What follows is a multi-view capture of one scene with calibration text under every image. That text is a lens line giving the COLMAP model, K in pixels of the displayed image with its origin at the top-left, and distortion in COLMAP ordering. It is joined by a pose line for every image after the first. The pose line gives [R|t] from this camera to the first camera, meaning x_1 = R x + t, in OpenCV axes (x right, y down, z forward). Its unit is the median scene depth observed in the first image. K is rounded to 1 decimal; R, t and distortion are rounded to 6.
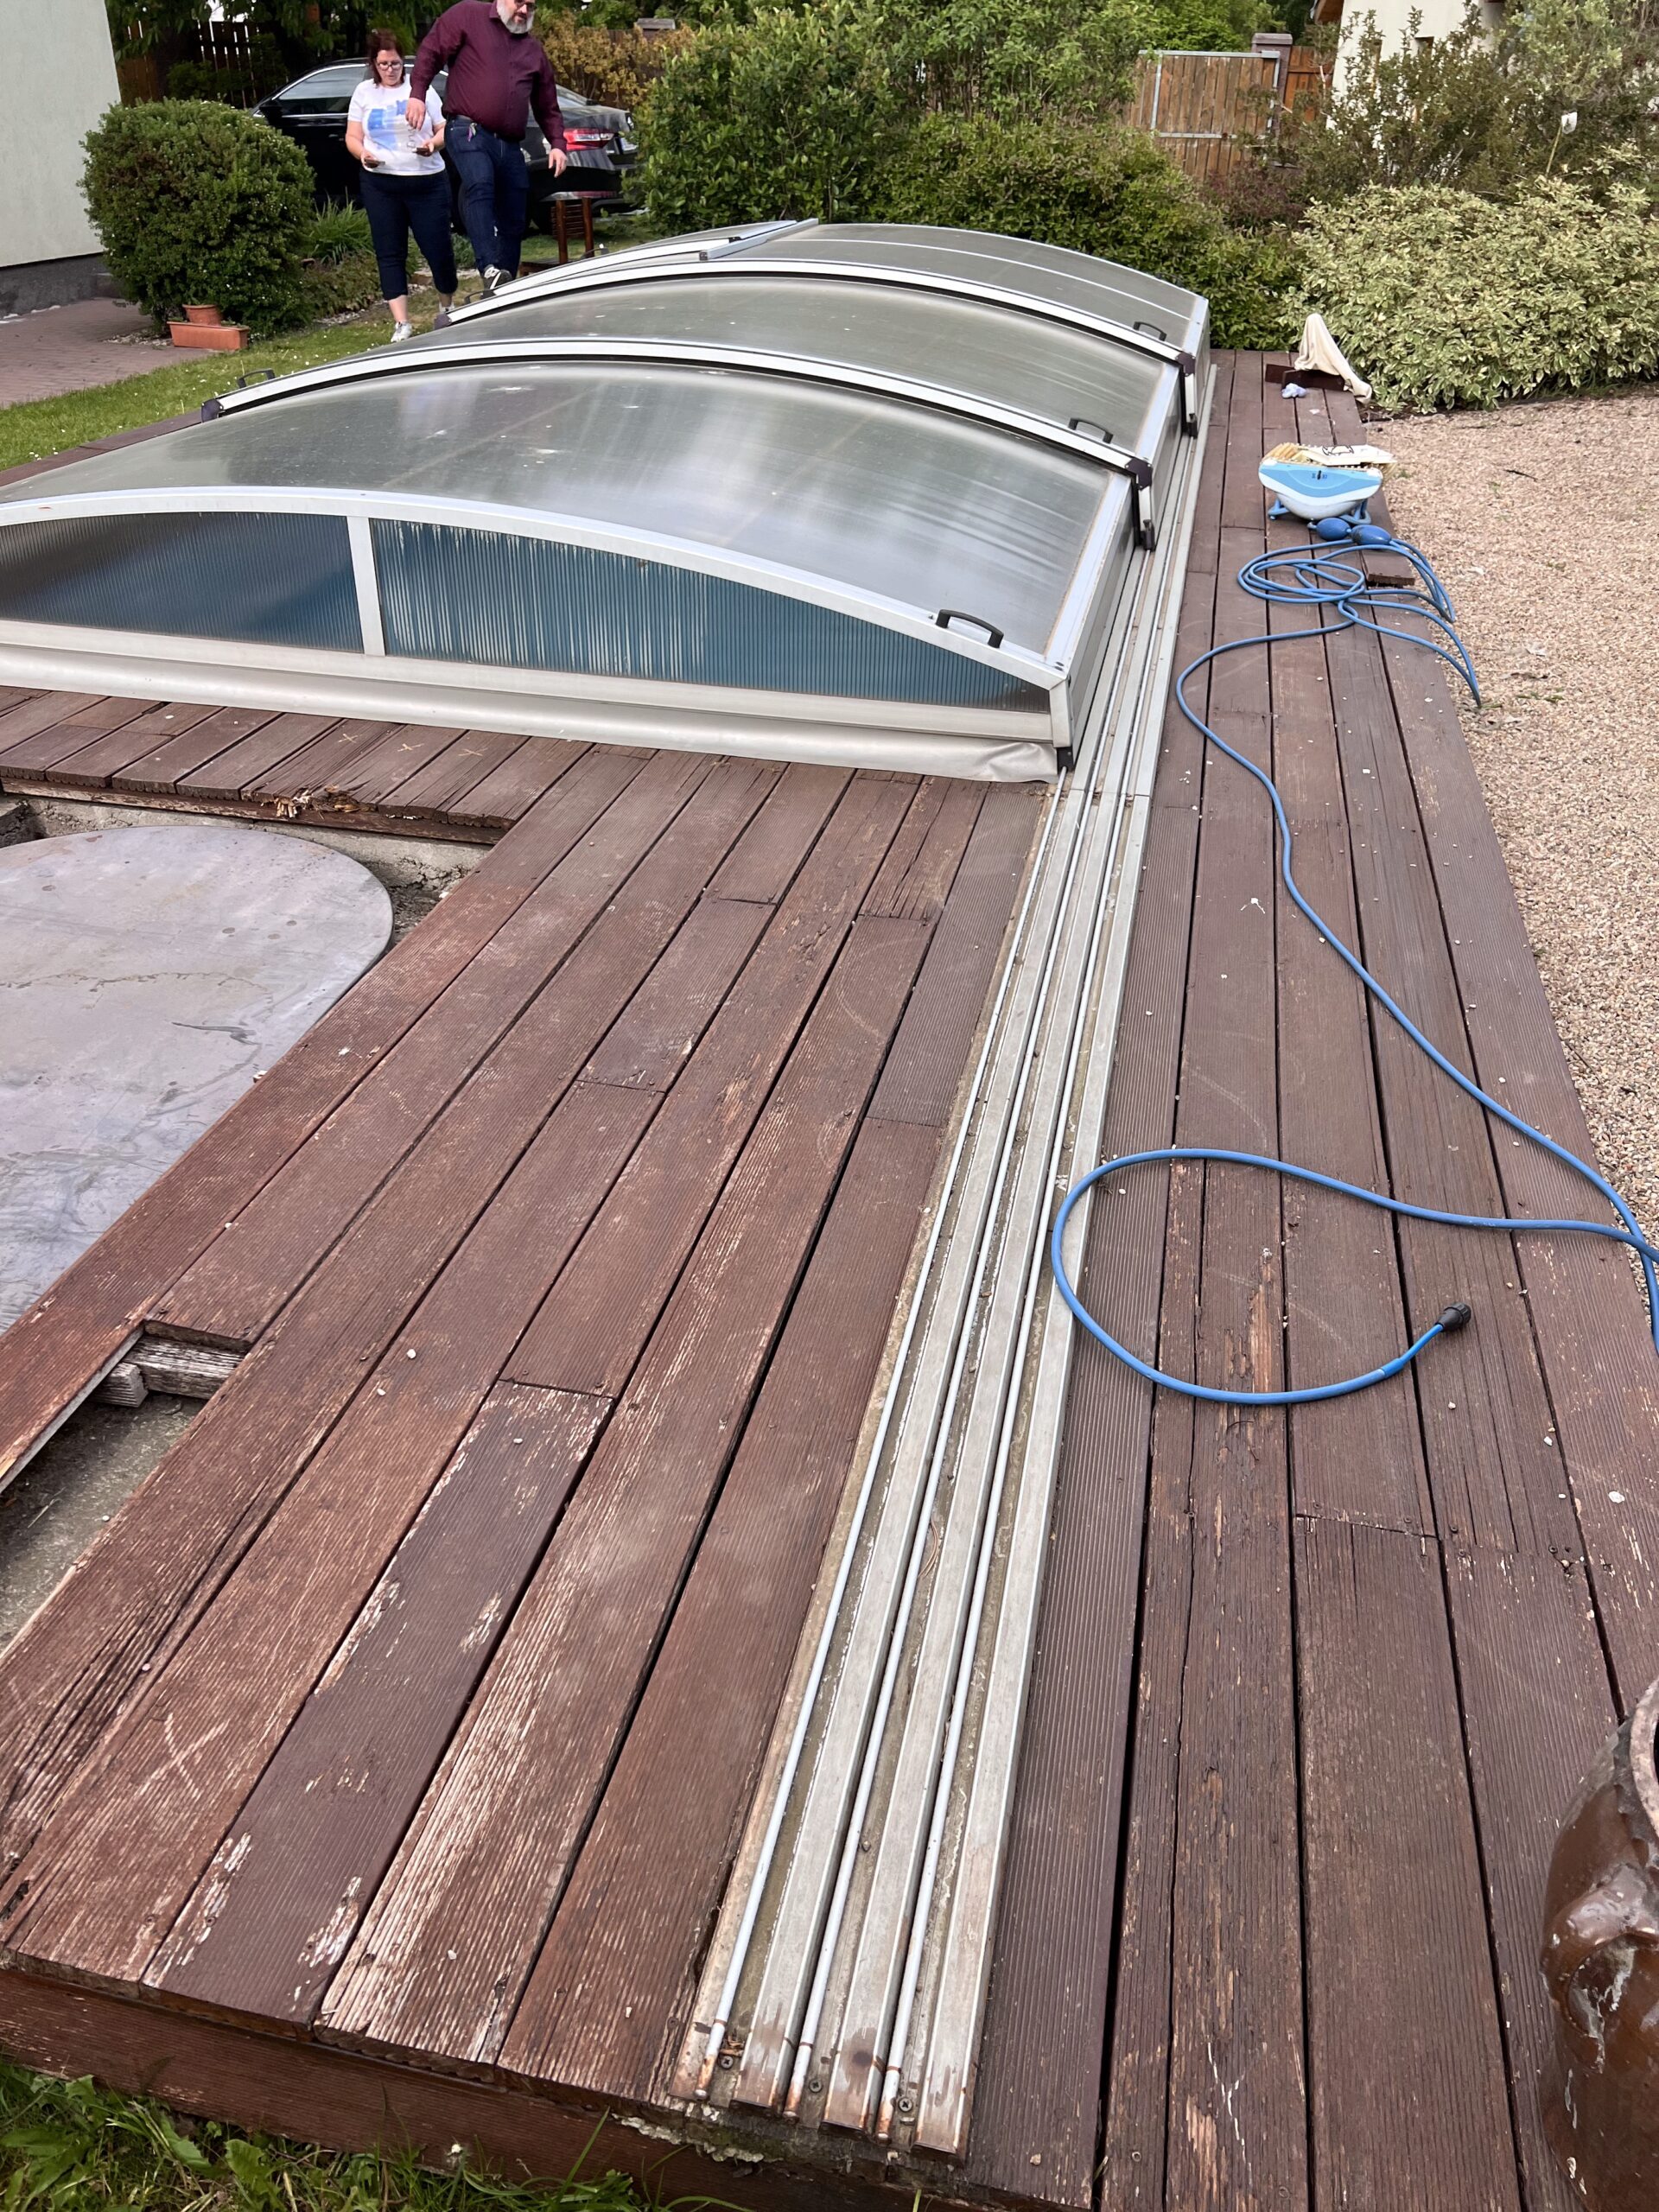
lens RADIAL K [[1674.4, 0, 905.8], [0, 1674.4, 1168.0], [0, 0, 1]] dist [0.043308, -0.062835]
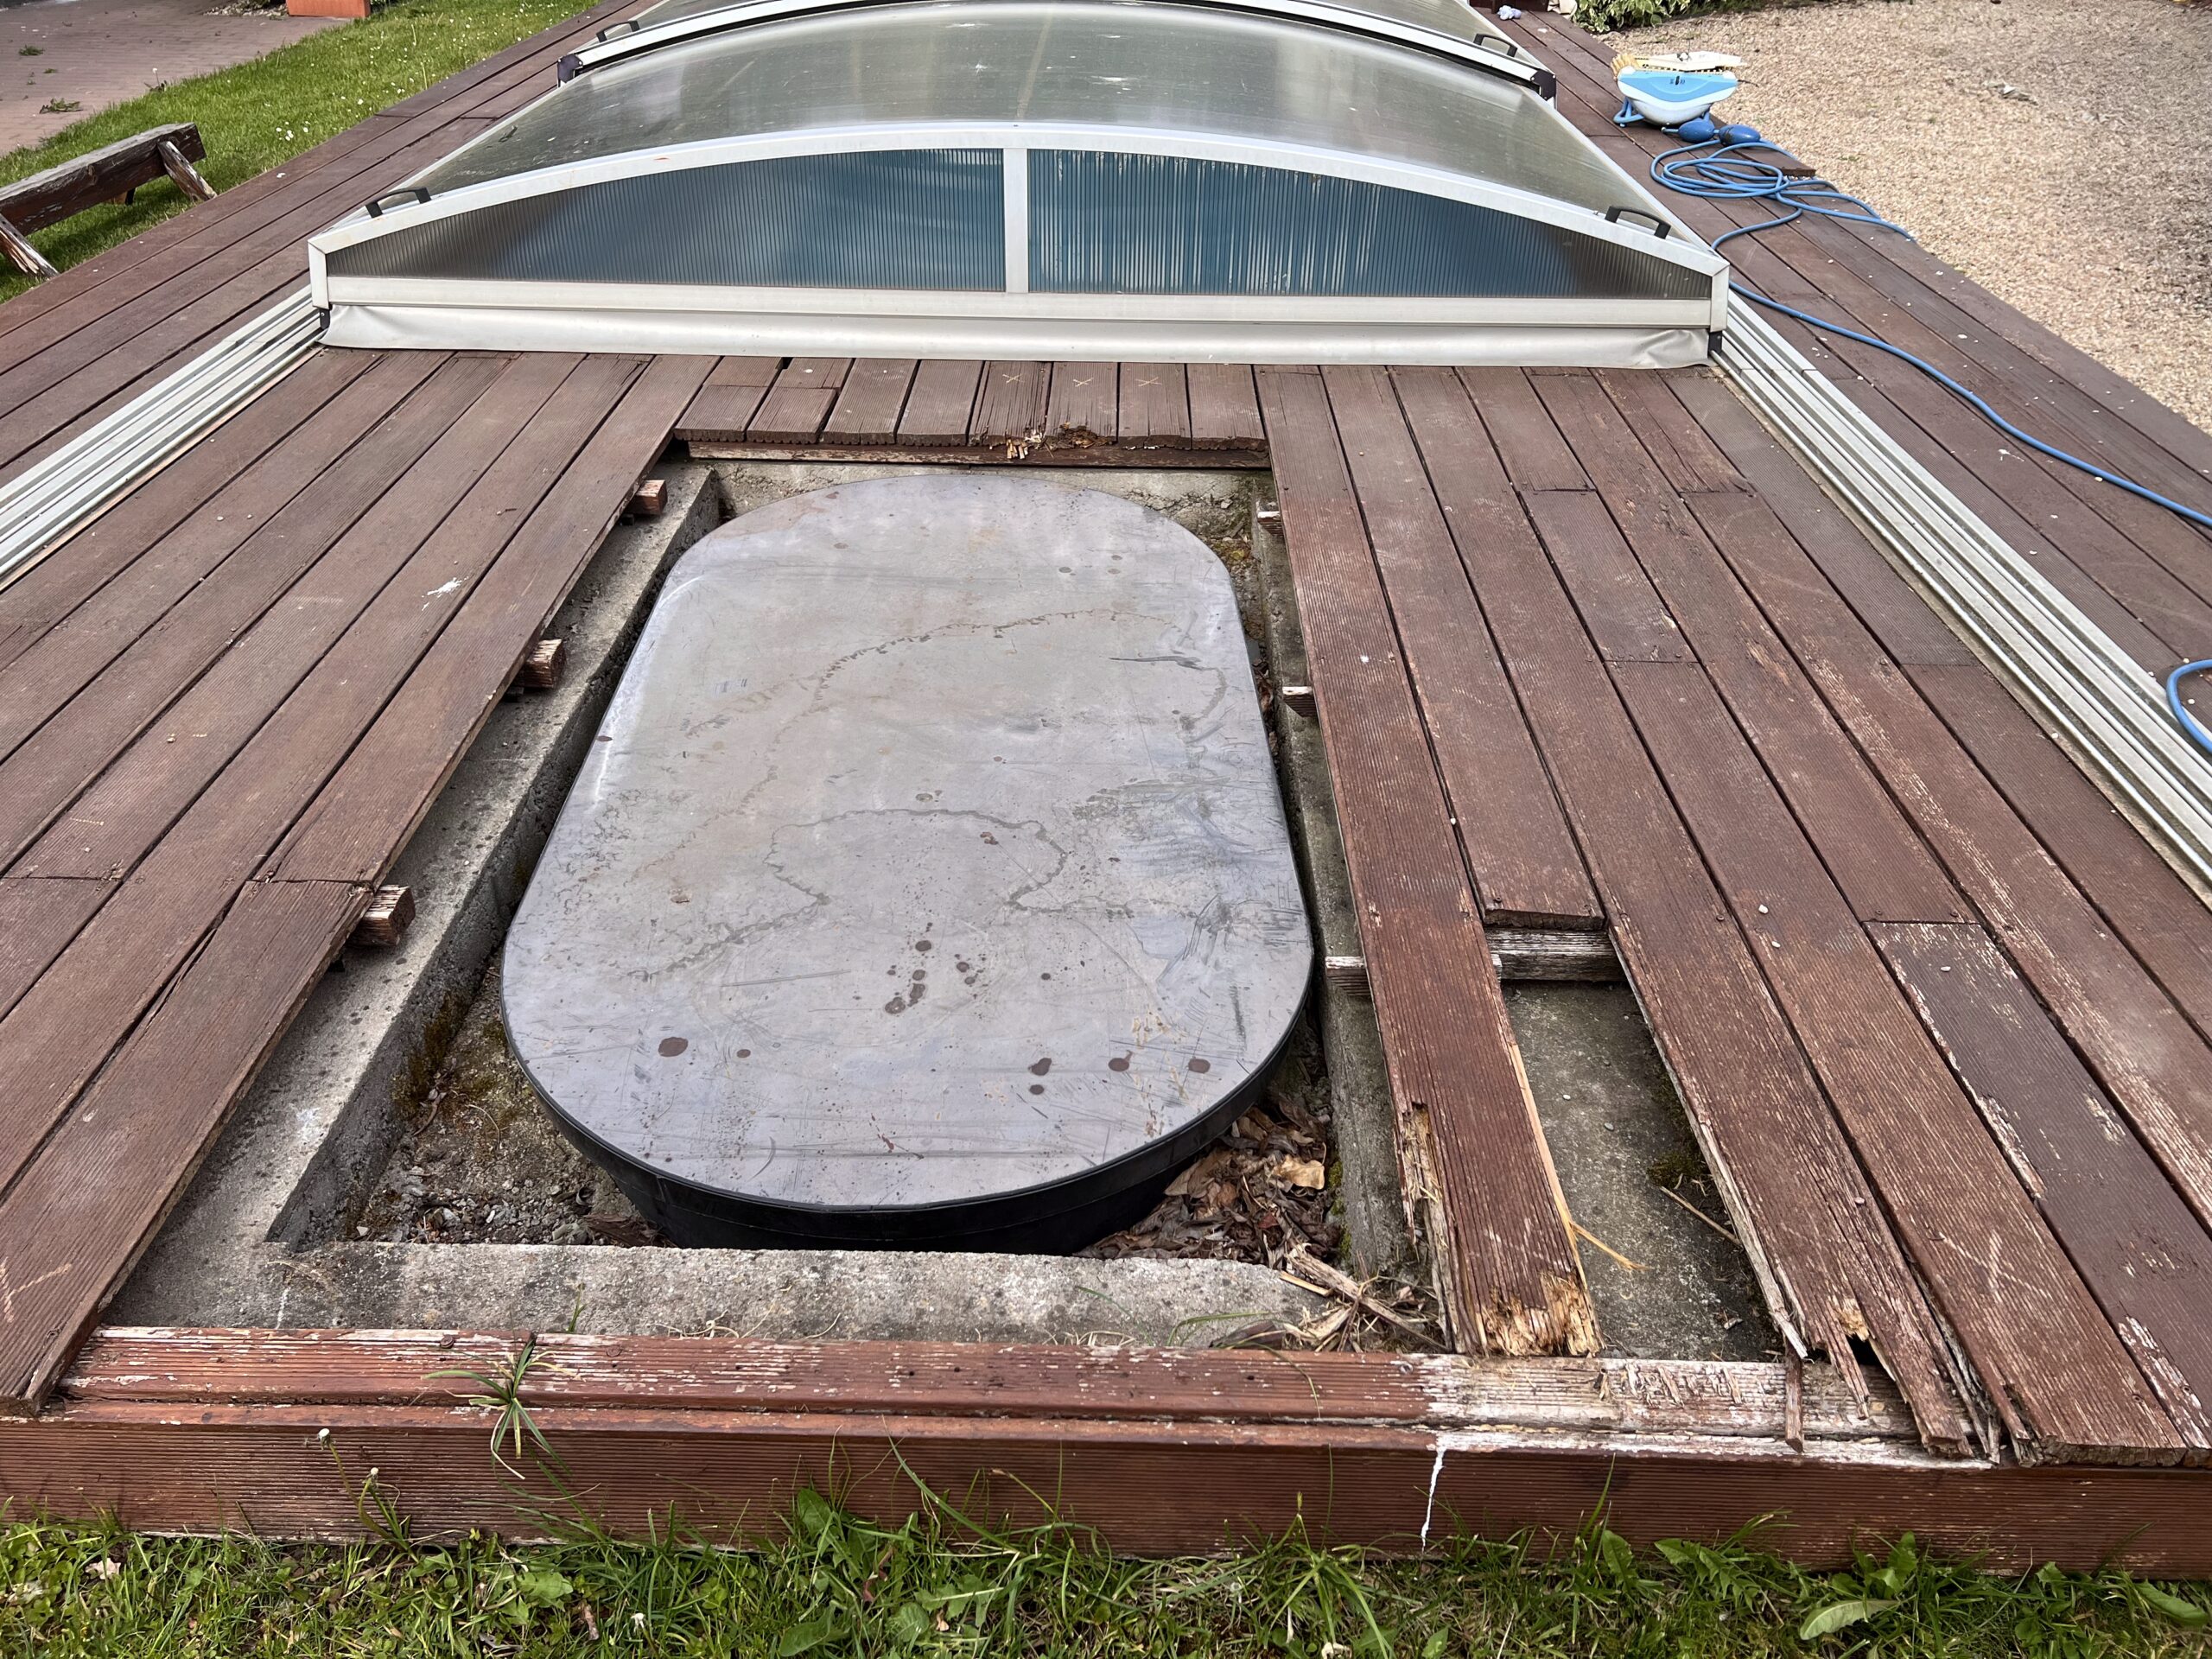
lens RADIAL K [[1674.4, 0, 1112.1], [0, 1674.4, 847.1], [0, 0, 1]] dist [0.043308, -0.062835]
pose [[0.980062, -0.118005, 0.159857, -0.483530], [0.116638, 0.993012, 0.017939, 0.004812], [-0.160856, 0.001065, 0.986977, 0.029022]]
